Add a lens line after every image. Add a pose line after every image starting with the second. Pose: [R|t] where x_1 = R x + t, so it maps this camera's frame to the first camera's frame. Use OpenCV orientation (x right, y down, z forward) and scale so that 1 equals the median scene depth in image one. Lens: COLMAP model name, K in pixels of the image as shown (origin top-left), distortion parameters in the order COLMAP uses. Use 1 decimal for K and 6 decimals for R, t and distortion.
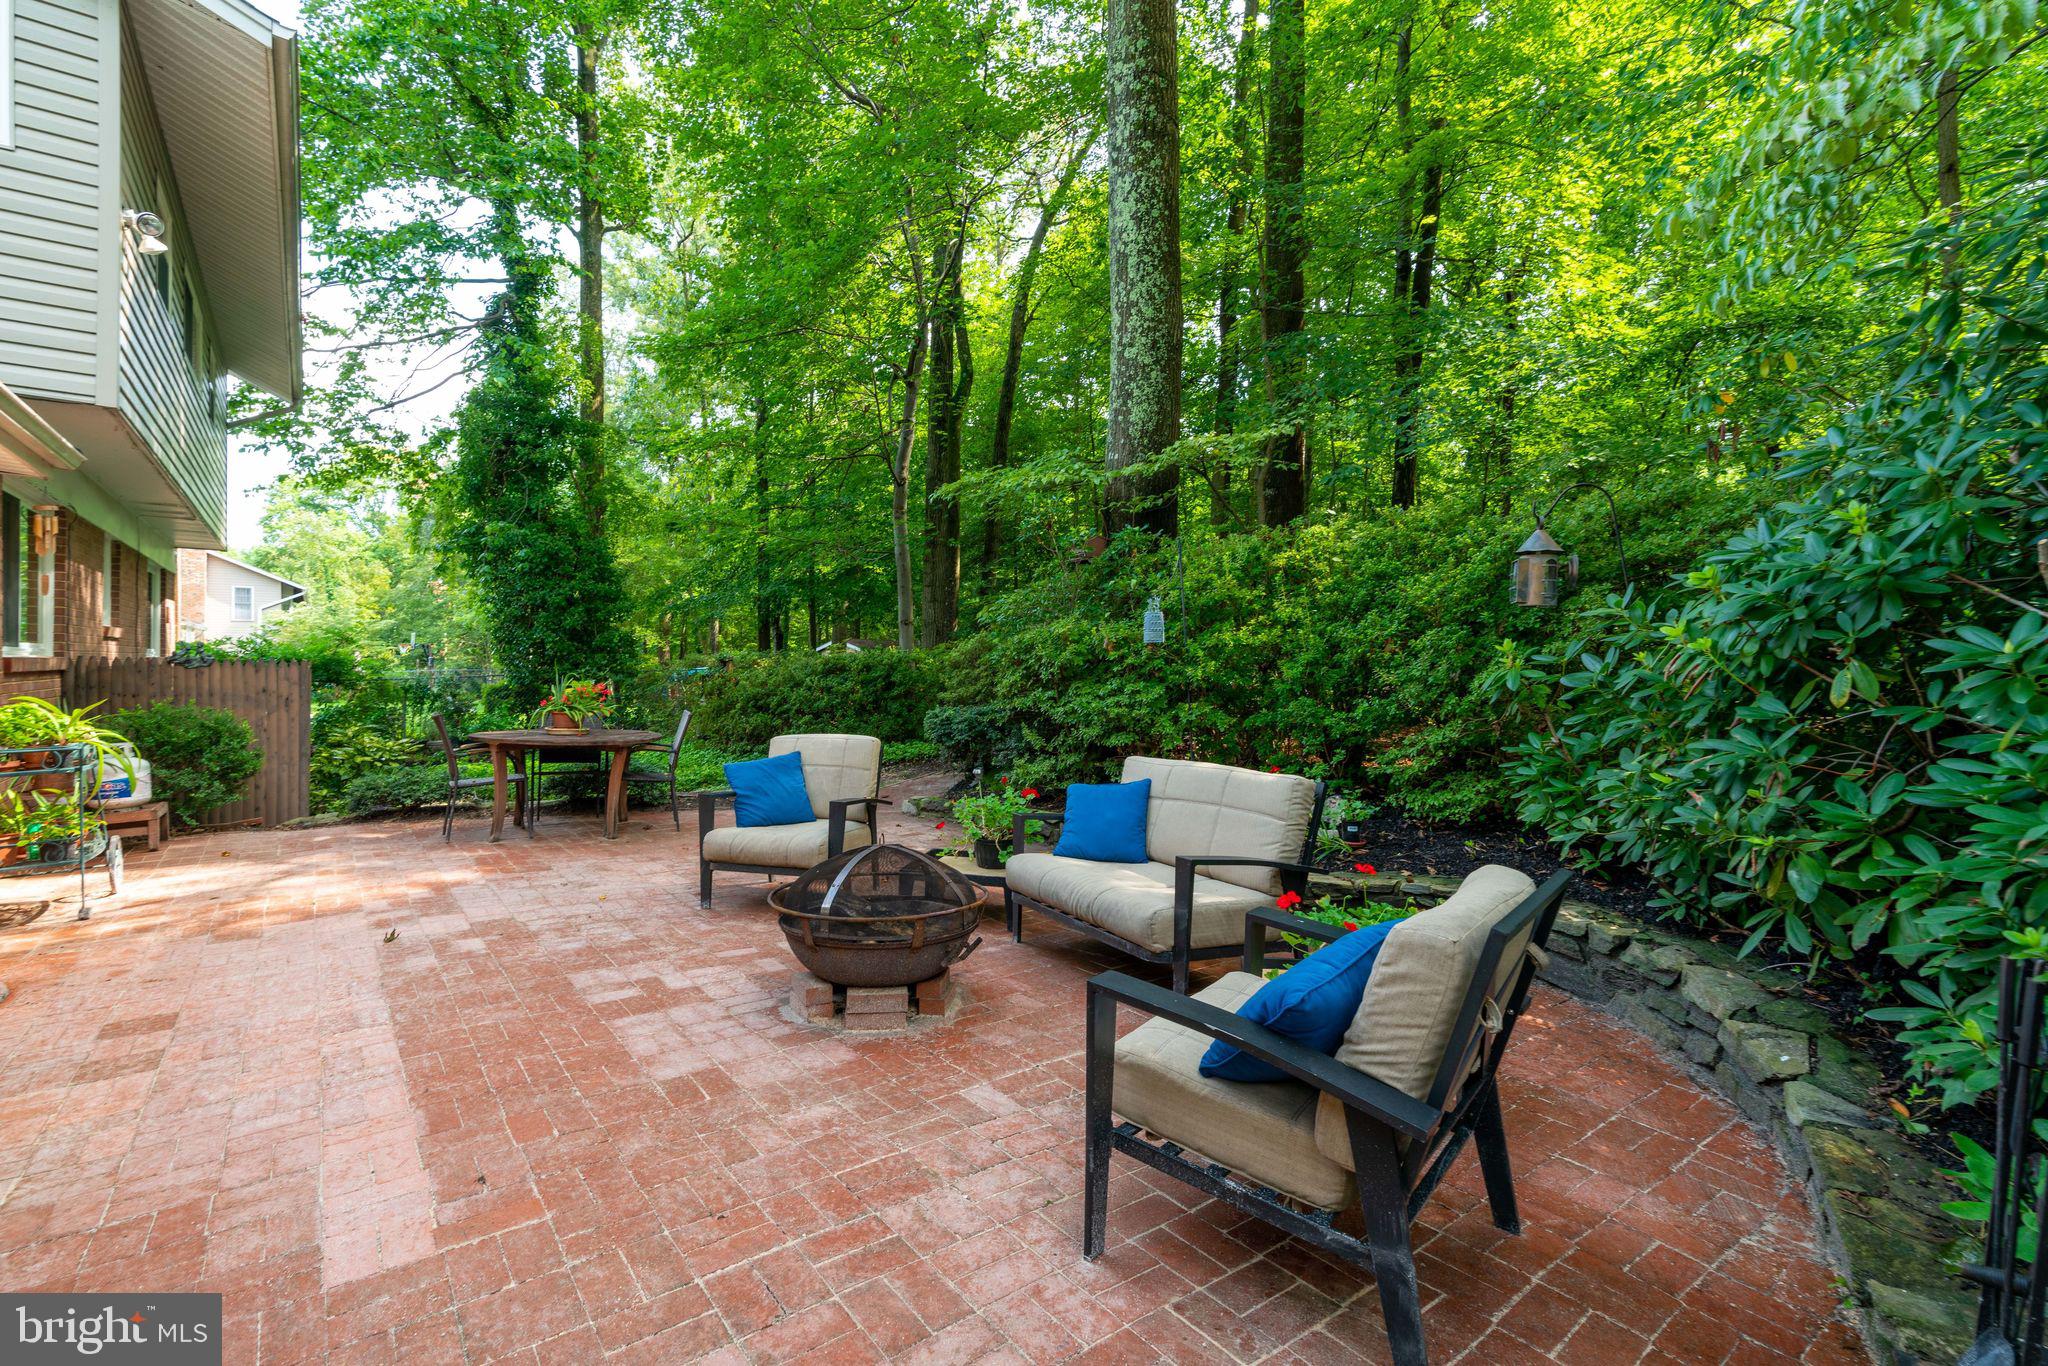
lens RADIAL K [[942.3, 0, 1023.5], [0, 942.3, 660.0], [0, 0, 1]] dist [0.000629, 0.000047]
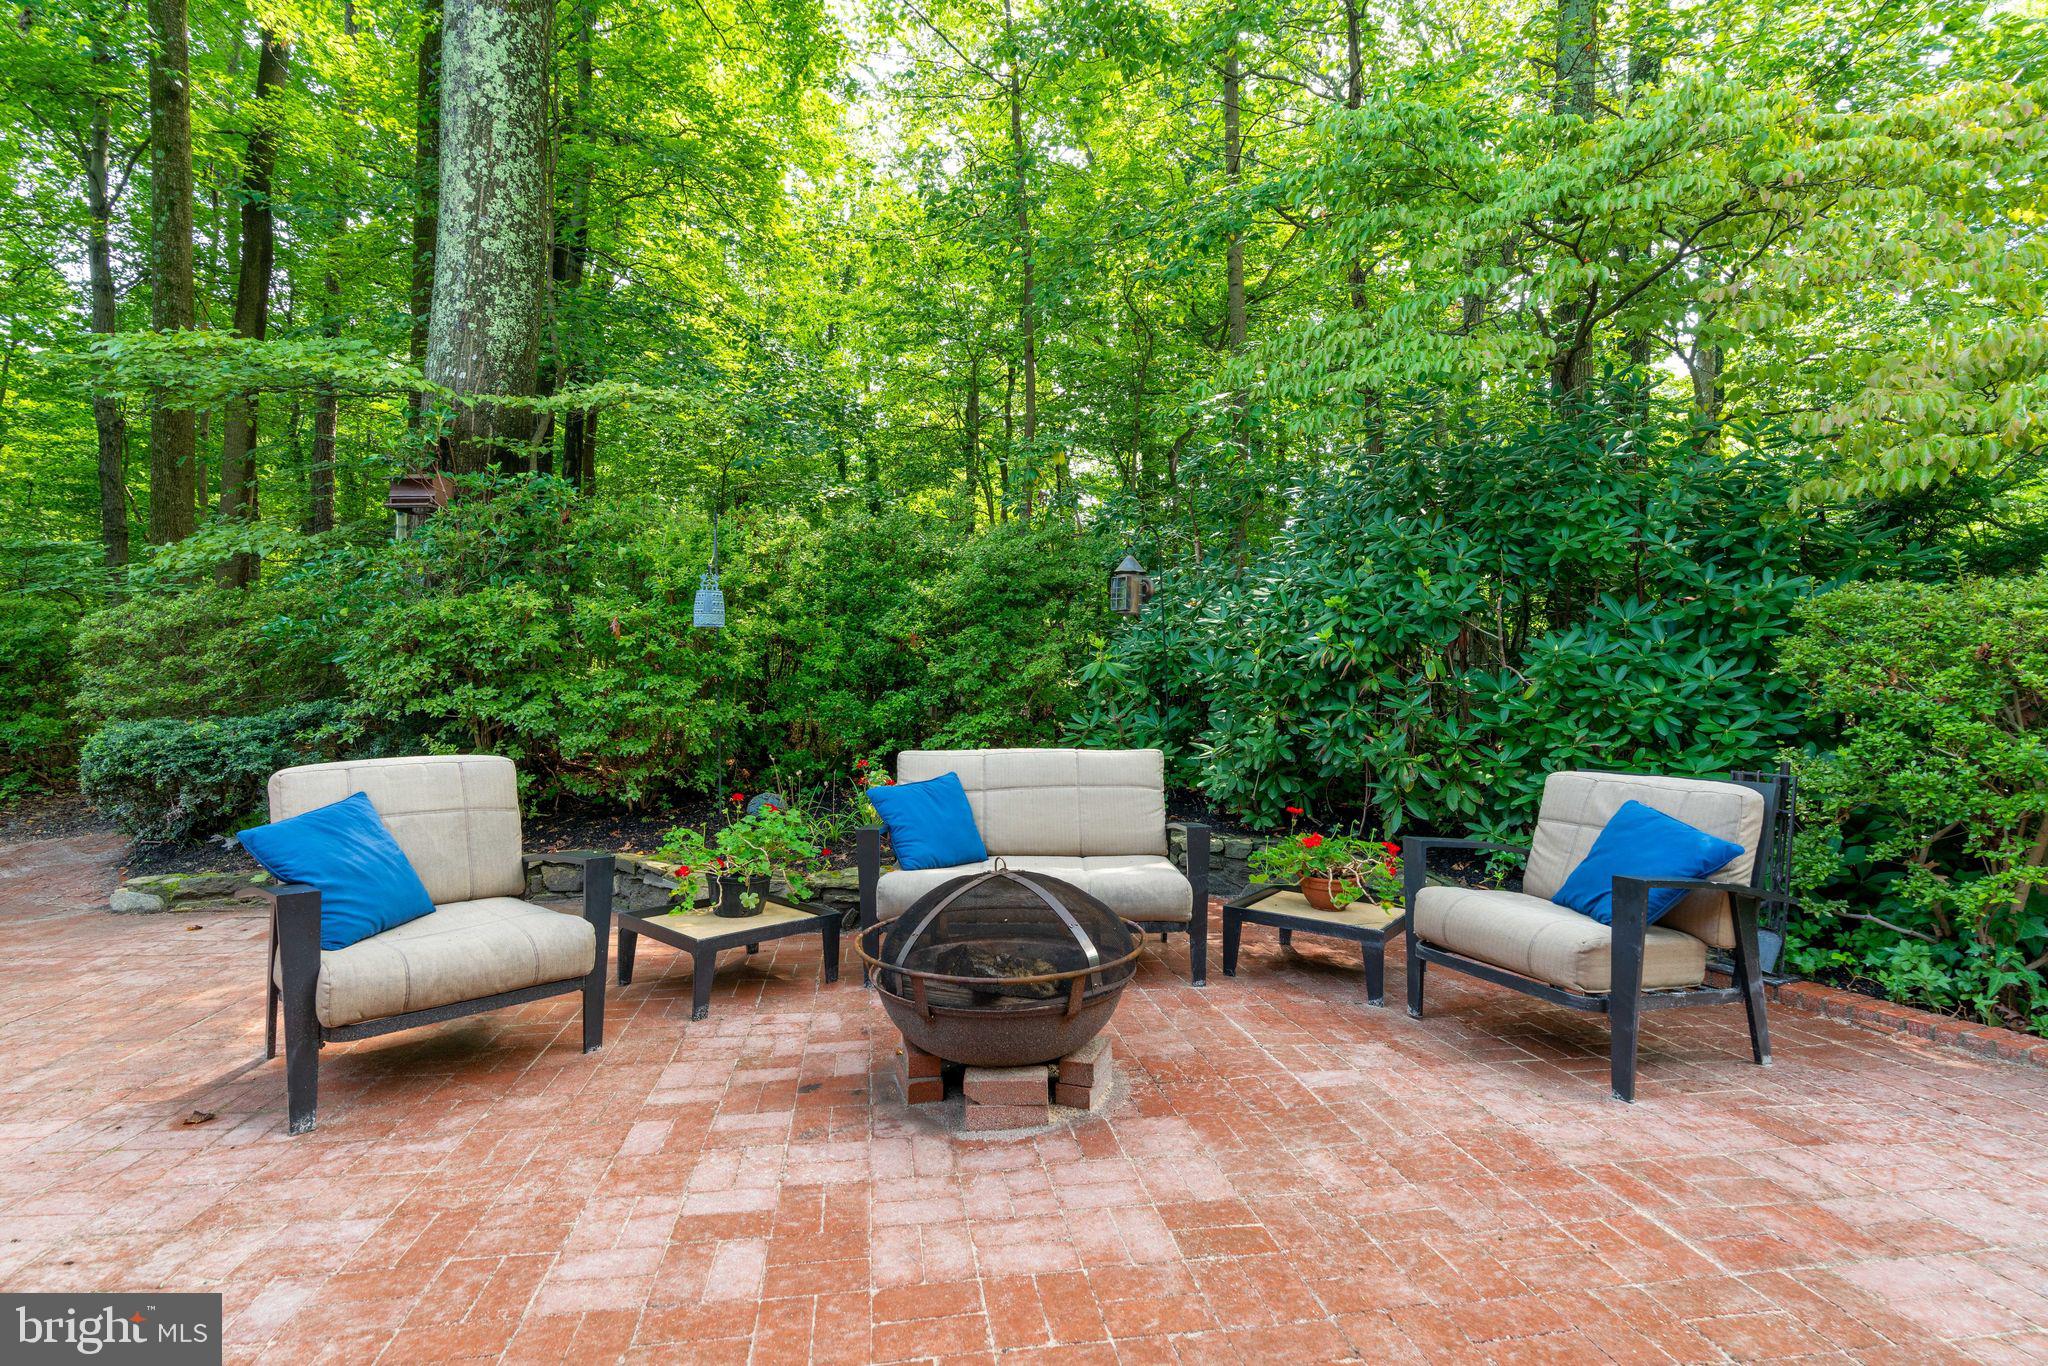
lens RADIAL K [[898.7, 0, 1024.0], [0, 898.7, 683.0], [0, 0, 1]] dist [0.000889, 0.000257]
pose [[0.485075, -0.013340, 0.874371, -0.799681], [-0.018934, 0.999489, 0.025753, 0.010545], [-0.874268, -0.029047, 0.484574, 0.628078]]
